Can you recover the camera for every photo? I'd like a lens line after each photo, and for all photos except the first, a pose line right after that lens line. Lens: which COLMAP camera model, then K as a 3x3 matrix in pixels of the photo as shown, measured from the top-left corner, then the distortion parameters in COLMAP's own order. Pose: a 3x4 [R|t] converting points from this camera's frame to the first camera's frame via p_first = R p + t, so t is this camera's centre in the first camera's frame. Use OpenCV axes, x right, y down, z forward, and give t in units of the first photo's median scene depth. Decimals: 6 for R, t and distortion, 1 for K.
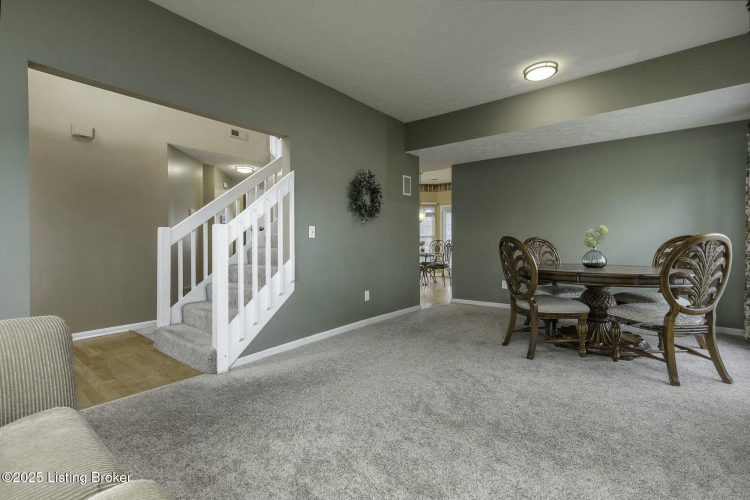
lens RADIAL K [[344.6, 0, 375.8], [0, 344.6, 245.1], [0, 0, 1]] dist [0.000975, 0.000474]
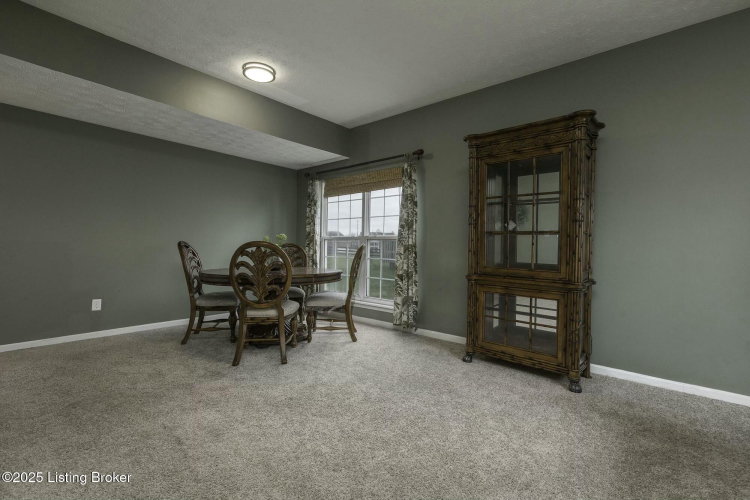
lens RADIAL K [[344.6, 0, 372.3], [0, 344.6, 251.0], [0, 0, 1]] dist [0.000975, 0.000474]
pose [[0.036863, -0.000569, 0.999320, -0.471733], [-0.003926, 0.999992, 0.000714, 0.001153], [-0.999313, -0.003949, 0.036861, 0.615109]]
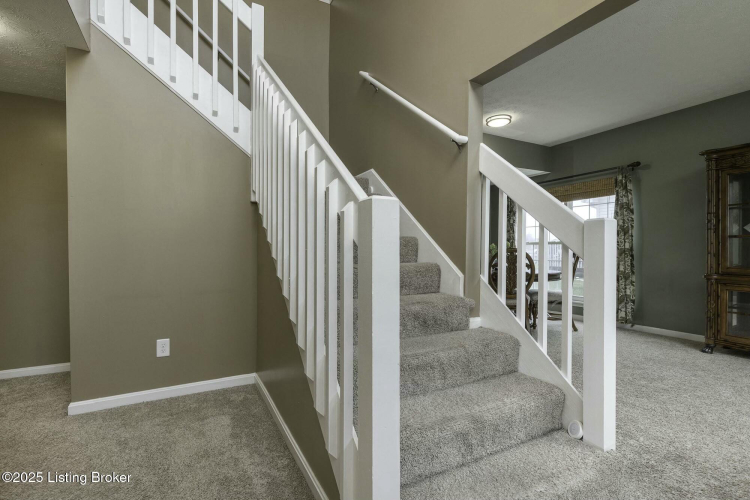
lens RADIAL K [[344.6, 0, 375.8], [0, 344.6, 252.8], [0, 0, 1]] dist [0.000975, 0.000474]
pose [[0.397654, 0.003684, 0.917528, -0.858007], [0.007293, 0.999948, -0.007176, -0.000337], [-0.917507, 0.009545, 0.397606, 0.876506]]
